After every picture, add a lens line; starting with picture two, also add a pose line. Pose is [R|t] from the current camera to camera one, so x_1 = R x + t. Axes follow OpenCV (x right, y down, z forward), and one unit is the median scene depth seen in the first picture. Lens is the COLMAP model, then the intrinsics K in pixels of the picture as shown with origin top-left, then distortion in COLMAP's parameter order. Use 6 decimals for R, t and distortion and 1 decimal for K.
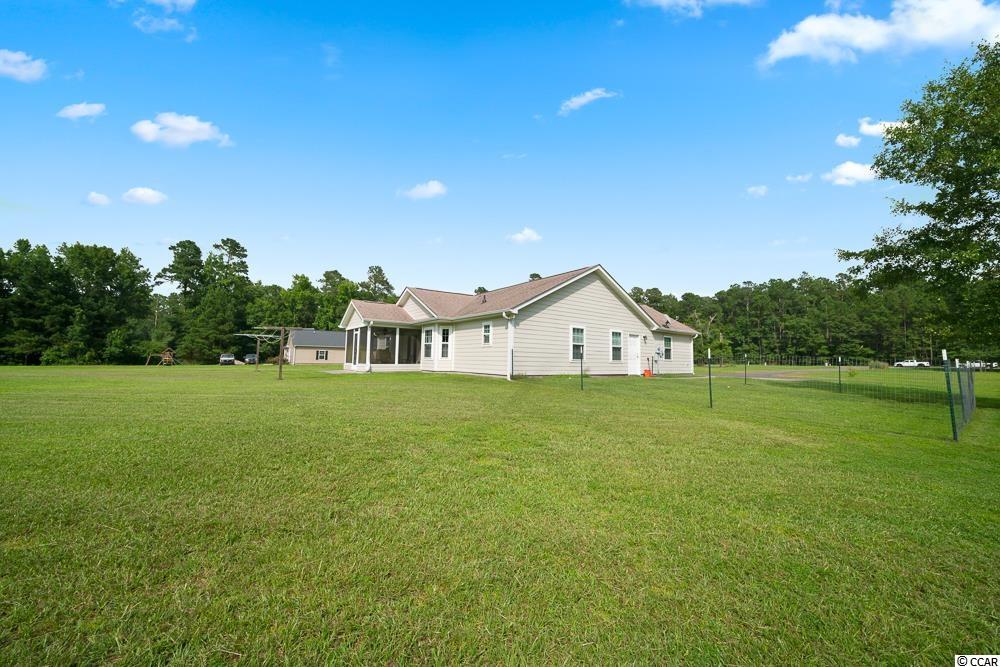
lens RADIAL K [[370.4, 0, 503.3], [0, 370.4, 324.9], [0, 0, 1]] dist [0.000085, -0.000072]
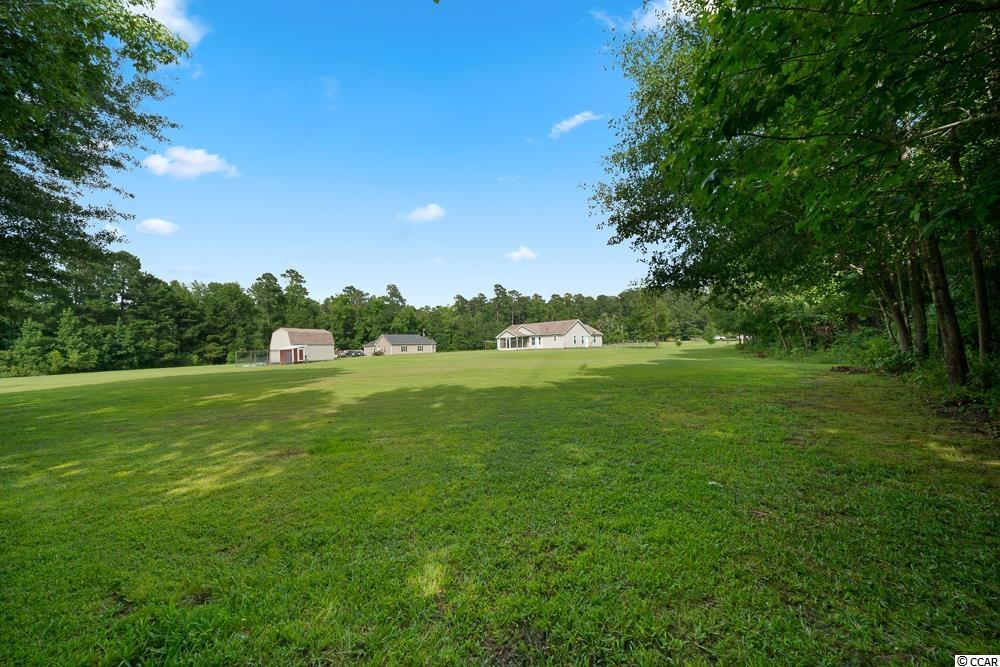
lens RADIAL K [[355.7, 0, 503.1], [0, 355.7, 327.5], [0, 0, 1]] dist [-0.002412, -0.000548]
pose [[0.981102, -0.039148, 0.189489, -0.444684], [0.031893, 0.998642, 0.041186, -0.091306], [-0.190844, -0.034365, 0.981019, -0.908346]]
